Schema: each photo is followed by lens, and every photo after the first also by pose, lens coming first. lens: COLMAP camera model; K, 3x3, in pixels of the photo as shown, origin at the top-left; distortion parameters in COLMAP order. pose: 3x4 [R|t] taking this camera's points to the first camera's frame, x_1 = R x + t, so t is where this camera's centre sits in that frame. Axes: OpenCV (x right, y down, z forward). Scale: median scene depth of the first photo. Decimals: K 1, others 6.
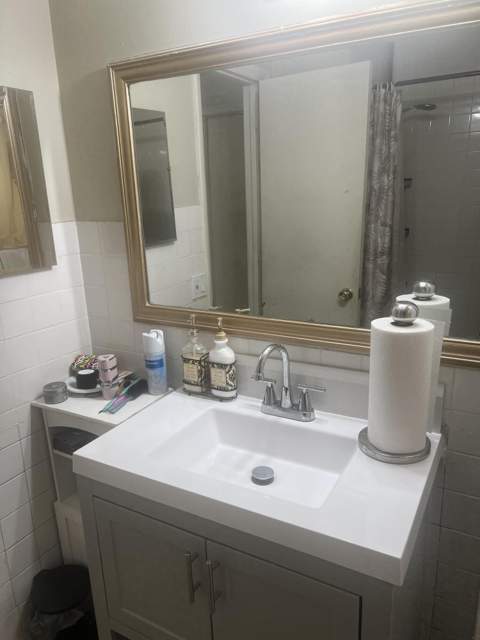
lens RADIAL K [[480.9, 0, 240.6], [0, 480.9, 321.0], [0, 0, 1]] dist [0.041916, -0.054409]
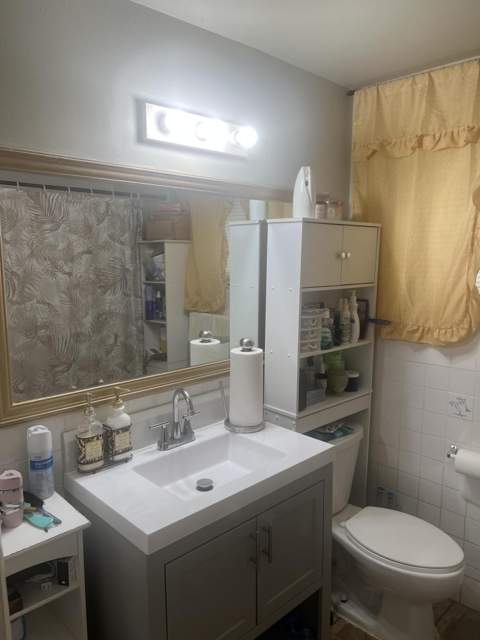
lens RADIAL K [[480.9, 0, 241.1], [0, 480.9, 322.6], [0, 0, 1]] dist [0.041916, -0.054409]
pose [[0.299658, -0.107342, 0.947989, -1.005541], [0.250903, 0.967540, 0.030245, -0.113844], [-0.920463, 0.228790, 0.316864, 0.337802]]
